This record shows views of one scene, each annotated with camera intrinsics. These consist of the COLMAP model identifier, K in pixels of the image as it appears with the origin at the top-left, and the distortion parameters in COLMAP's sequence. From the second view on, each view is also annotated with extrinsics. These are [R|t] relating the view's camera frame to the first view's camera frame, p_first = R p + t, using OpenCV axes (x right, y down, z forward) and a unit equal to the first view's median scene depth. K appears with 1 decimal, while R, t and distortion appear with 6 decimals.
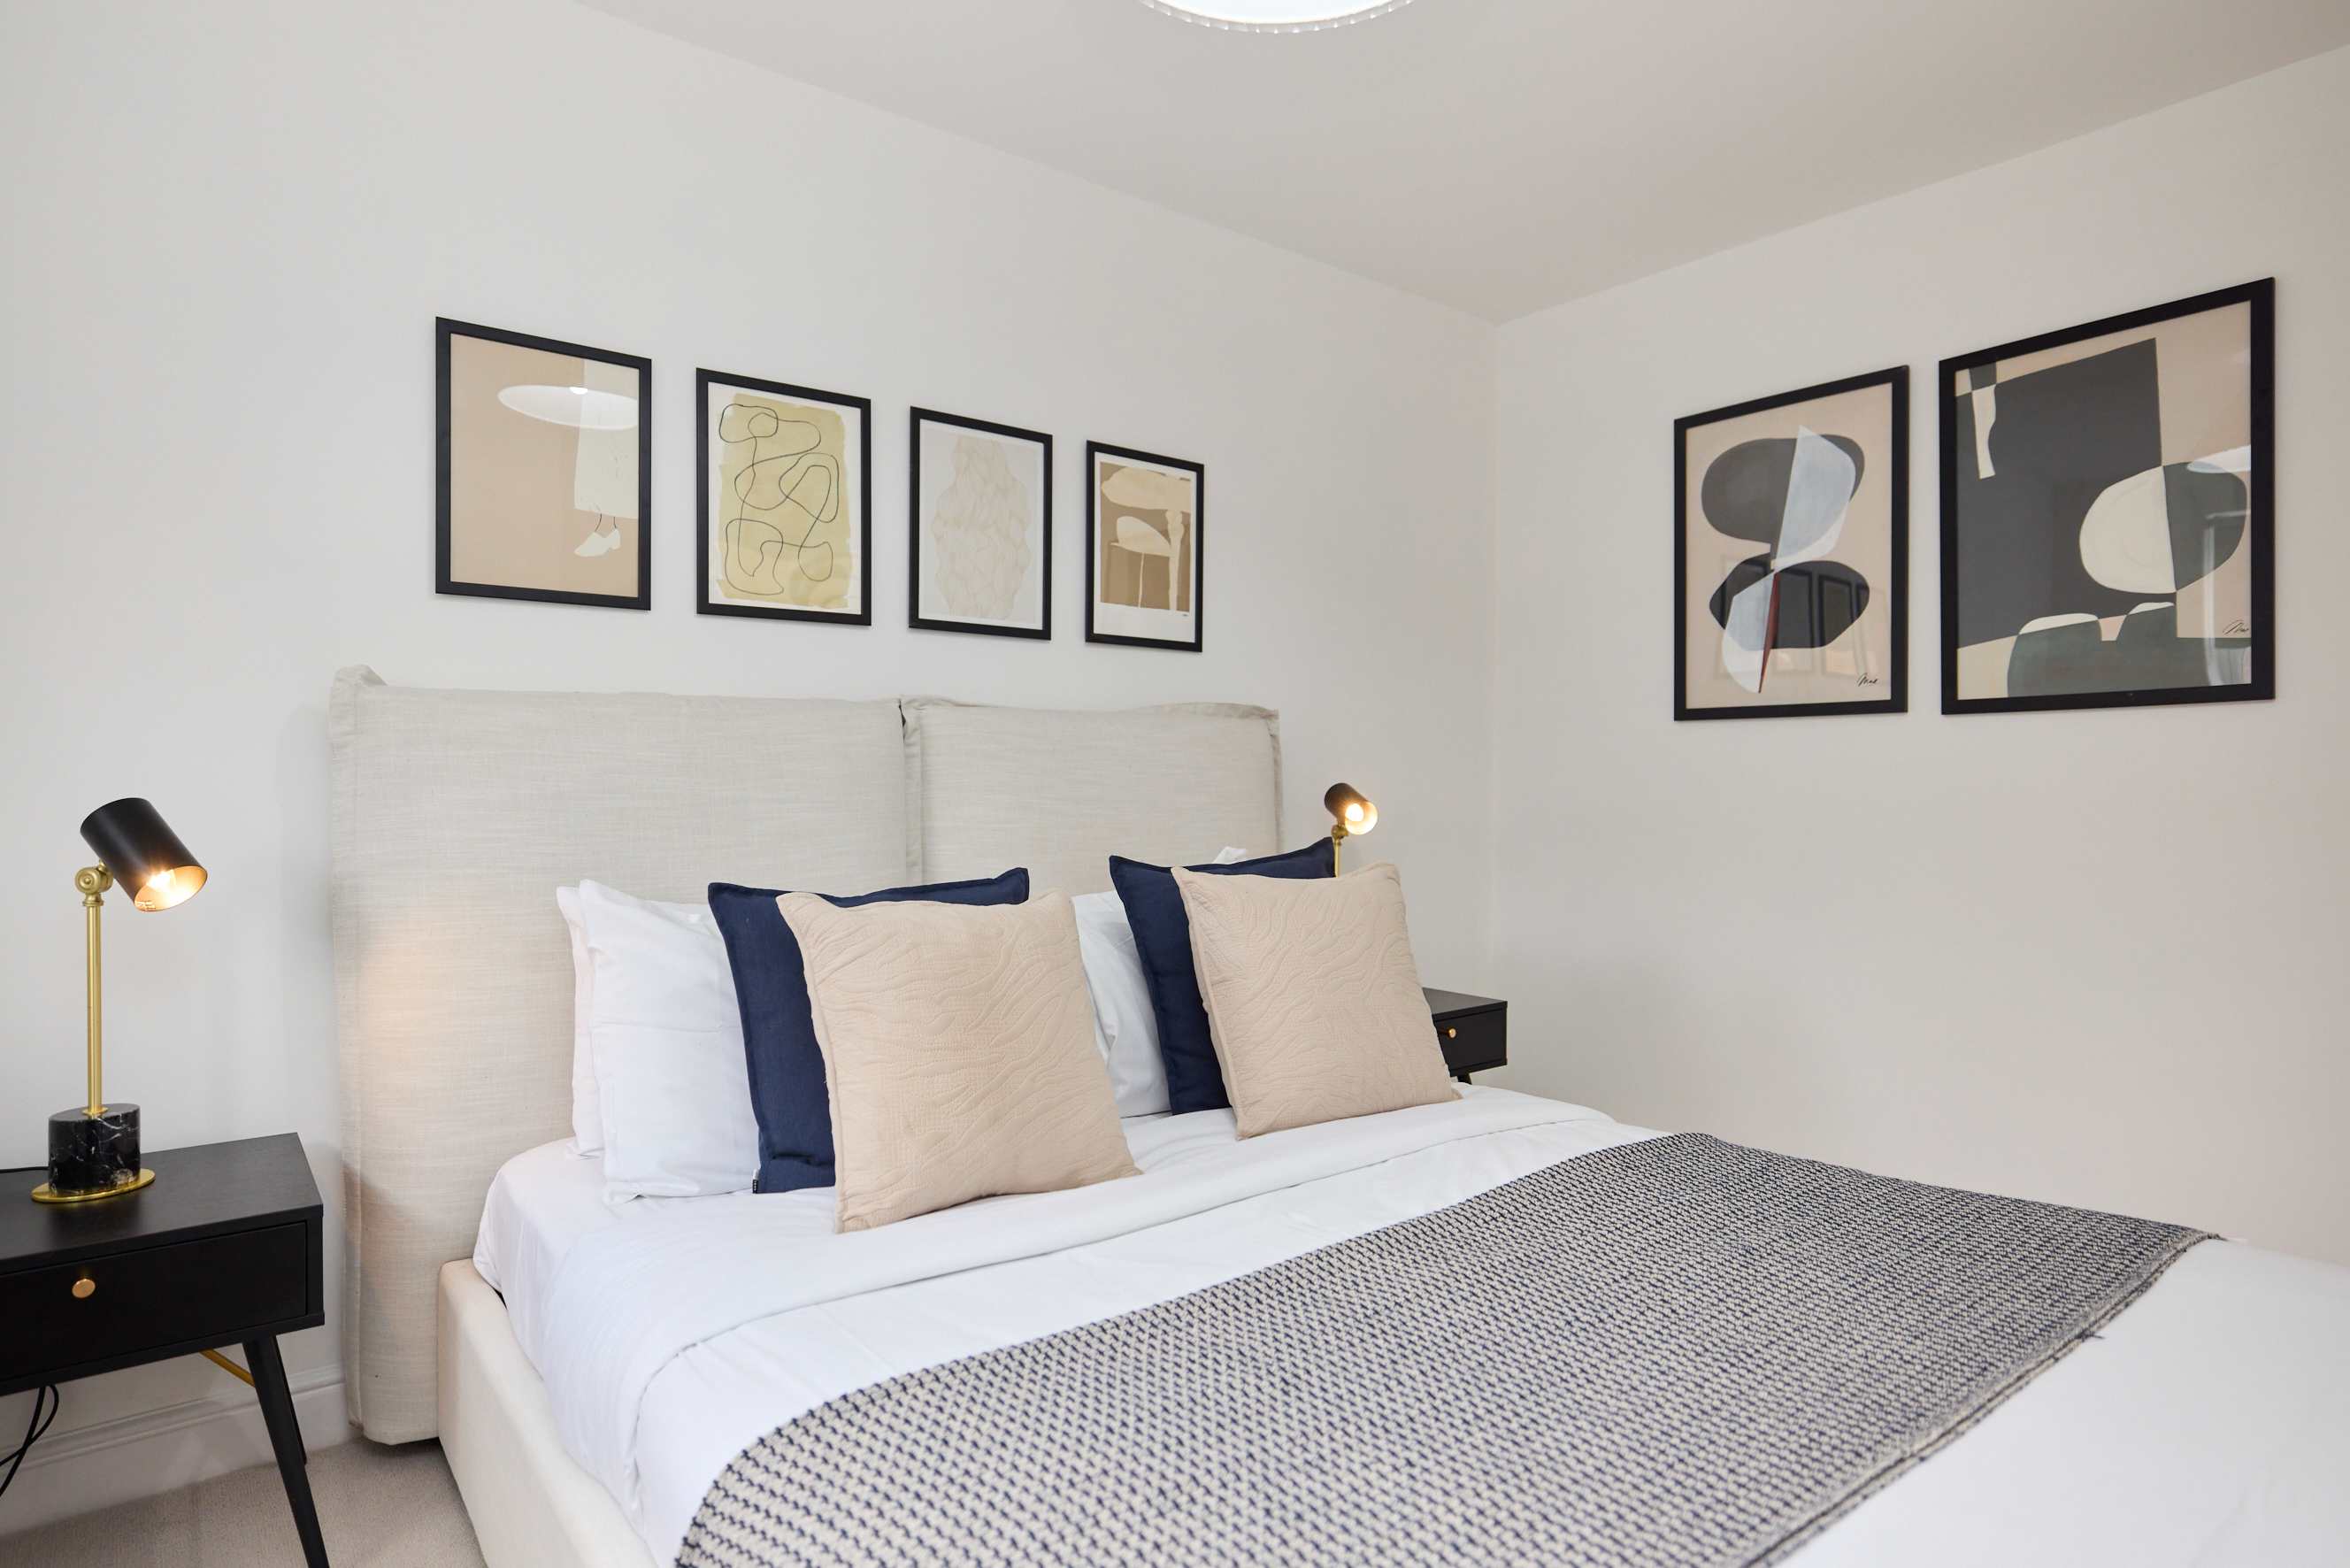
lens RADIAL K [[1395.6, 0, 1159.0], [0, 1395.6, 781.8], [0, 0, 1]] dist [-0.013061, 0.016235]
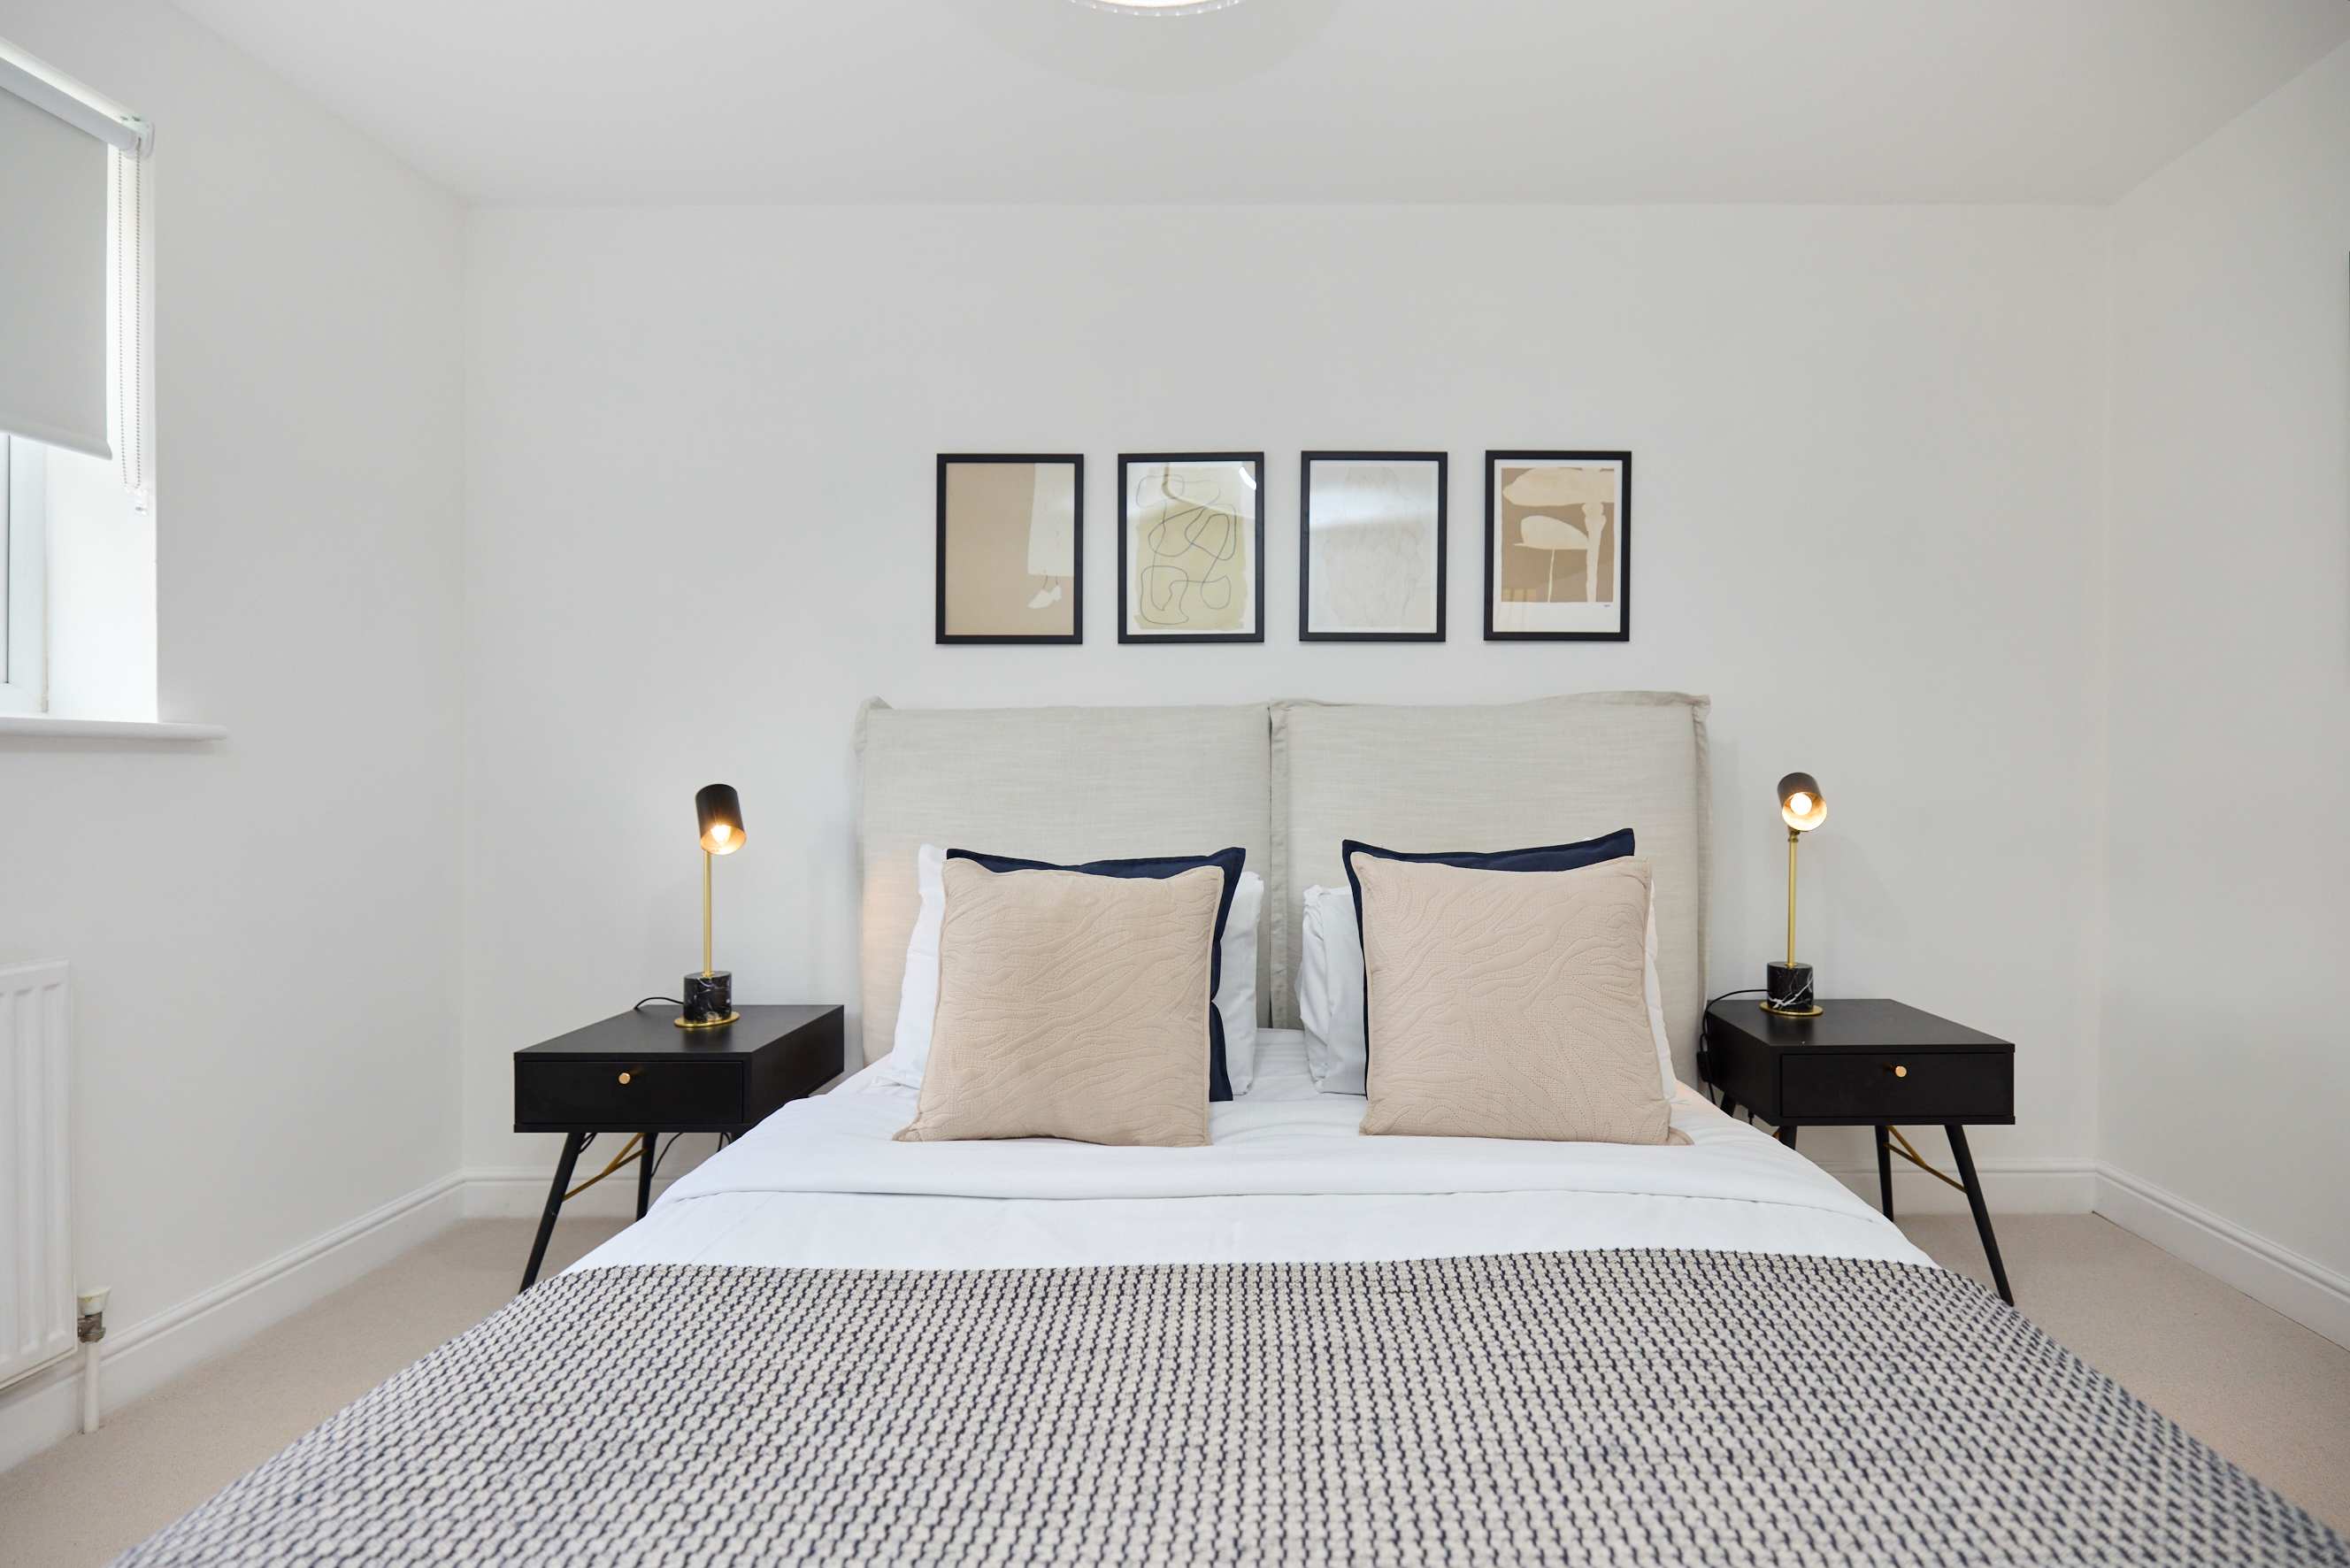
lens RADIAL K [[1068.8, 0, 1176.3], [0, 1068.8, 778.1], [0, 0, 1]] dist [0.006206, -0.002065]
pose [[0.771569, -0.004308, -0.636132, 0.318174], [0.003245, 0.999991, -0.002835, 0.006742], [0.636138, 0.000123, 0.771575, 0.250139]]
